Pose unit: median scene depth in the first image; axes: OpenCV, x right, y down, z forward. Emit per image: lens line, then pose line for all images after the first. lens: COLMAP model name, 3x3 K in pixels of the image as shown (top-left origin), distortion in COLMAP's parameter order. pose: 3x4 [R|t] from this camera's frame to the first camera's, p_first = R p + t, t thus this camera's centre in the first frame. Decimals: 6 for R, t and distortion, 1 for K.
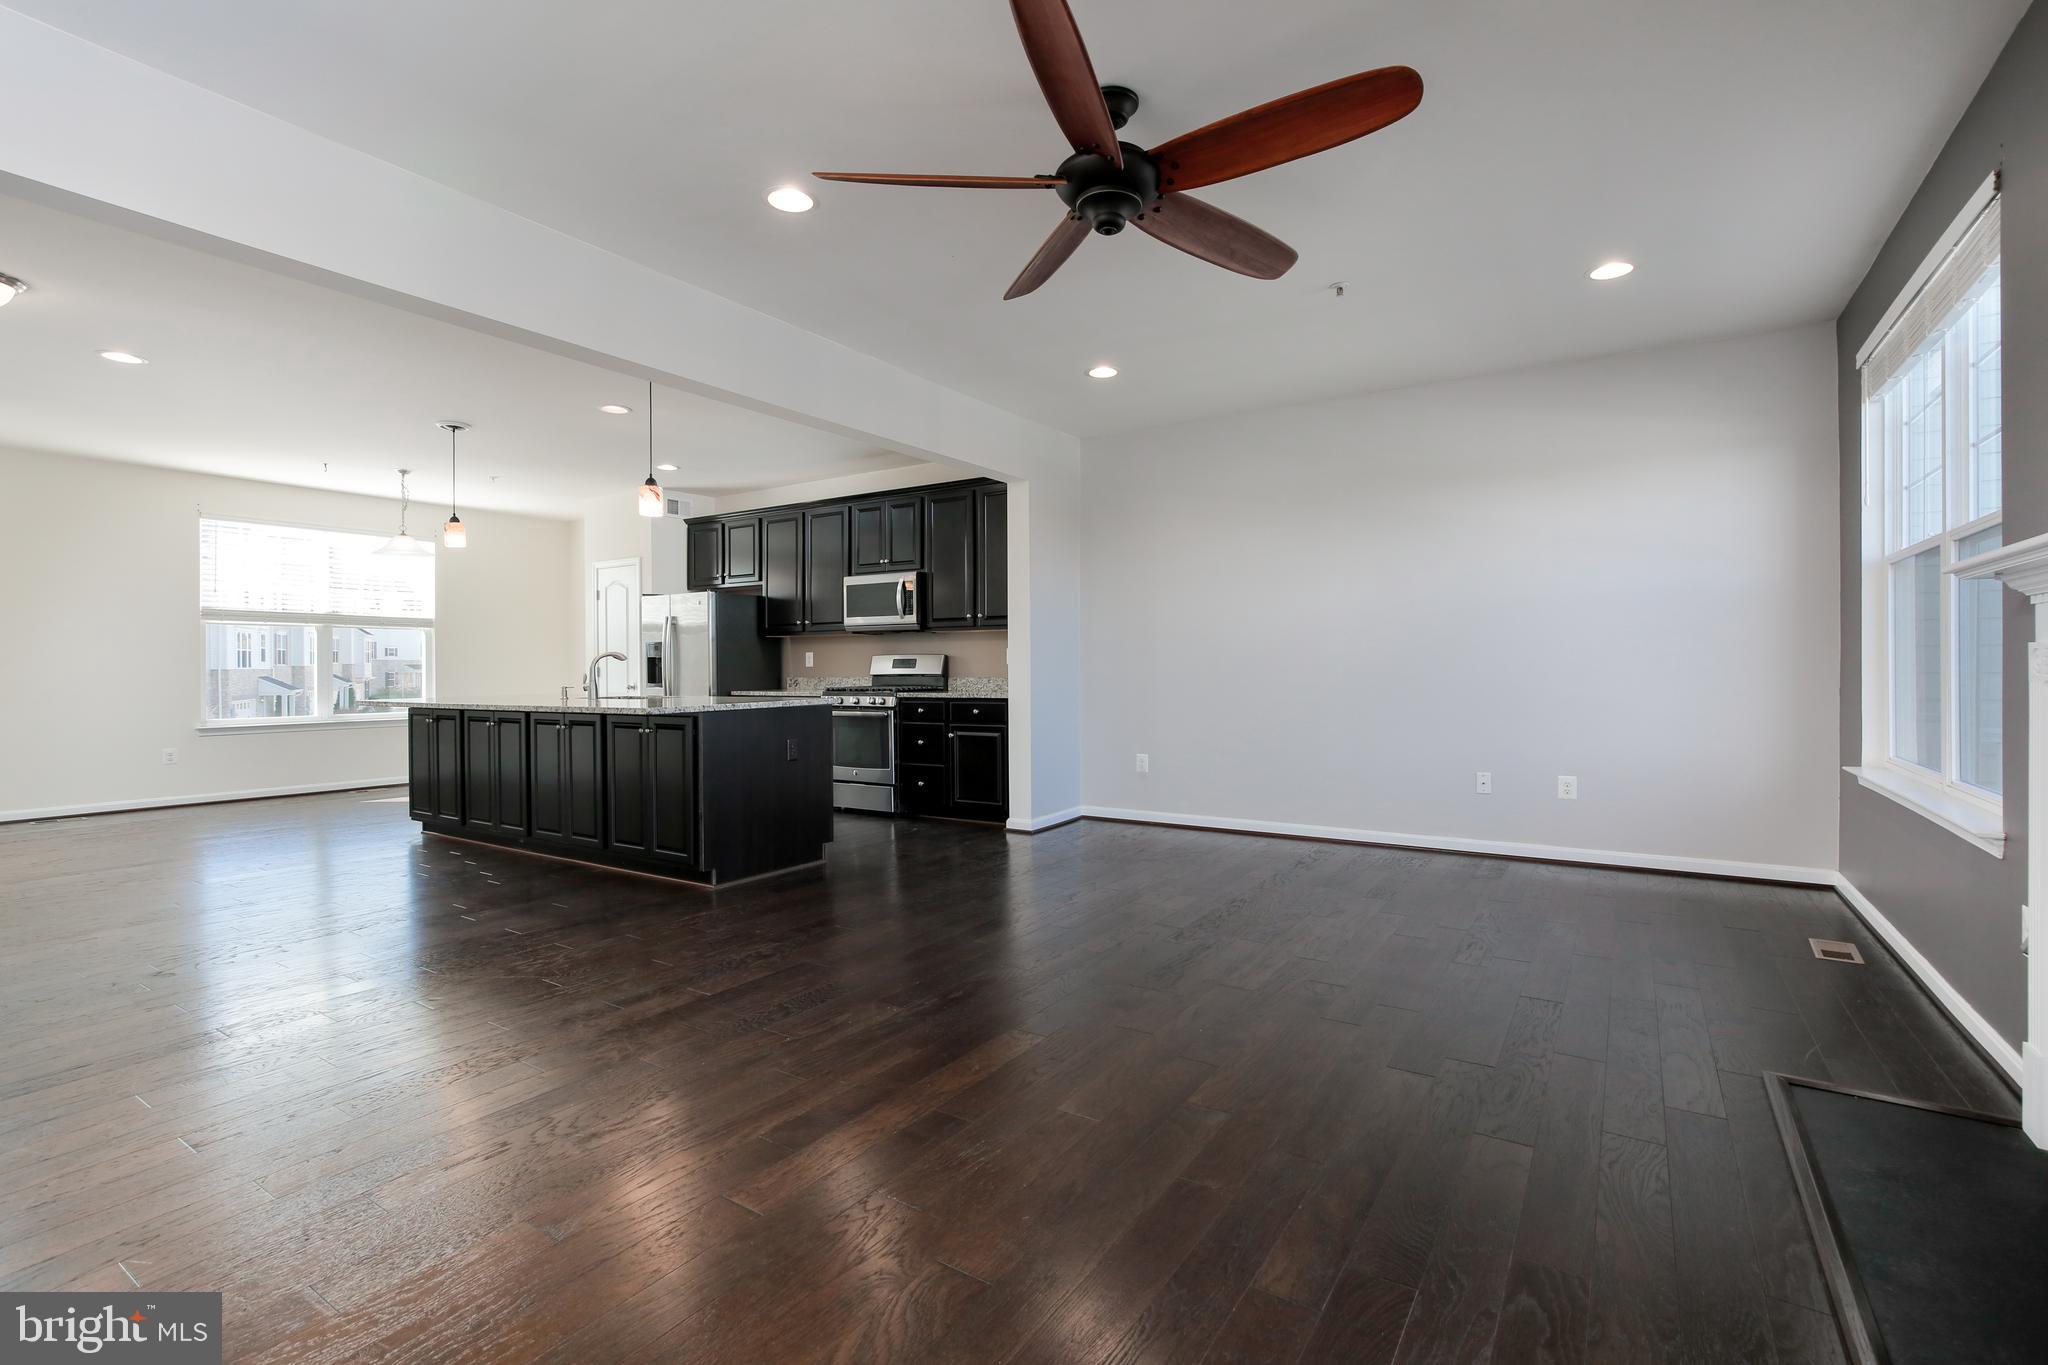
lens RADIAL K [[930.3, 0, 1031.9], [0, 930.3, 665.0], [0, 0, 1]] dist [-0.018857, 0.009393]
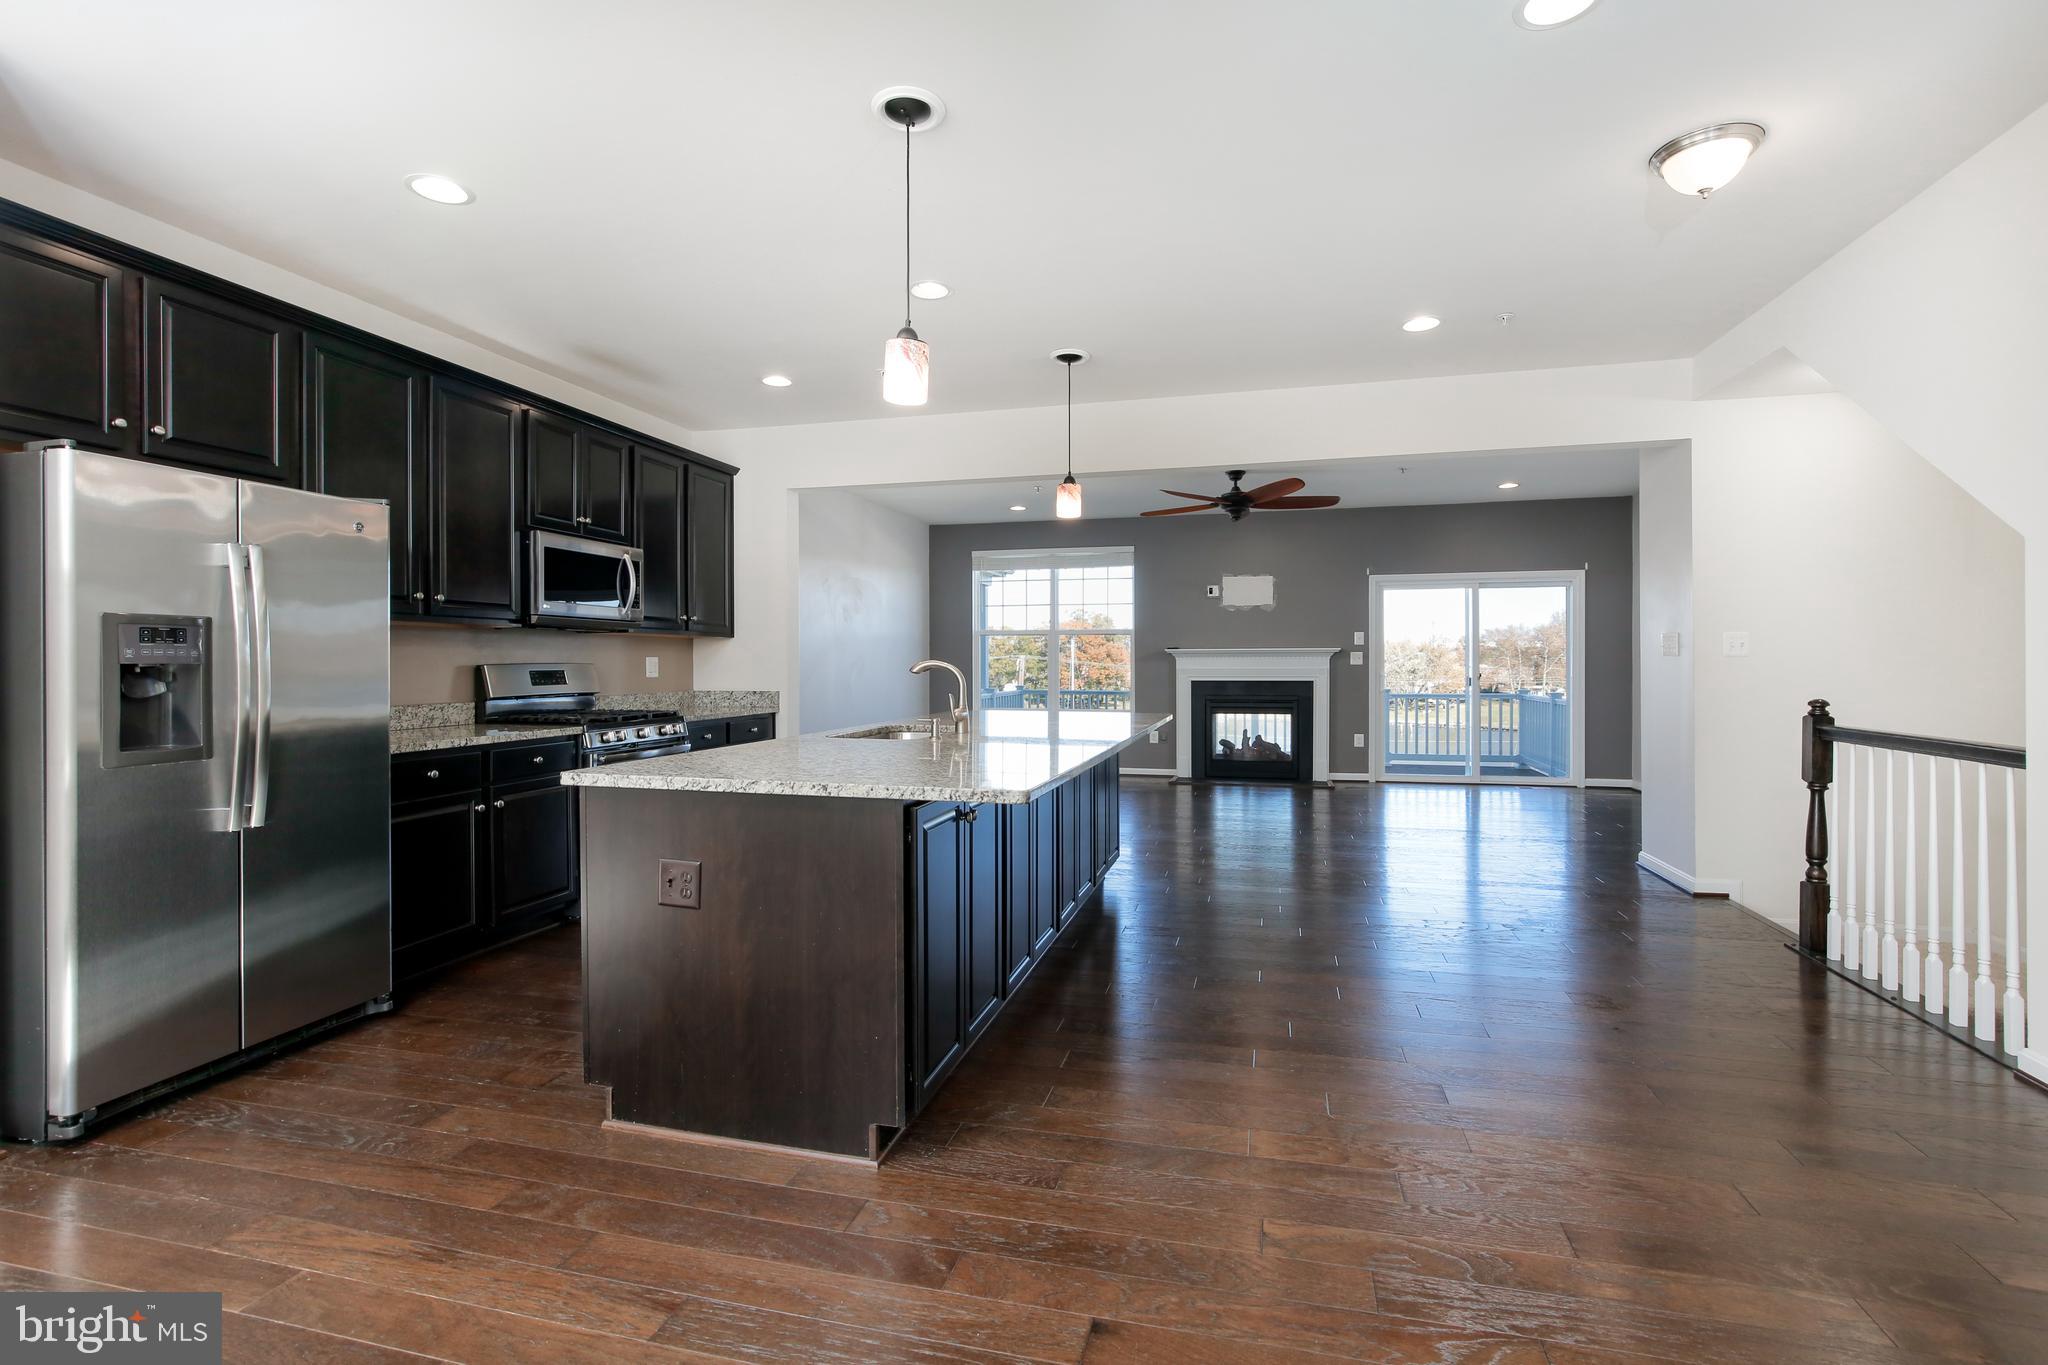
lens RADIAL K [[930.3, 0, 1031.9], [0, 930.3, 665.0], [0, 0, 1]] dist [-0.018857, 0.009393]
pose [[-0.316810, 0.005109, 0.948475, -0.814410], [0.004948, 0.999981, -0.003733, -0.005985], [-0.948476, 0.003510, -0.316829, 0.850457]]
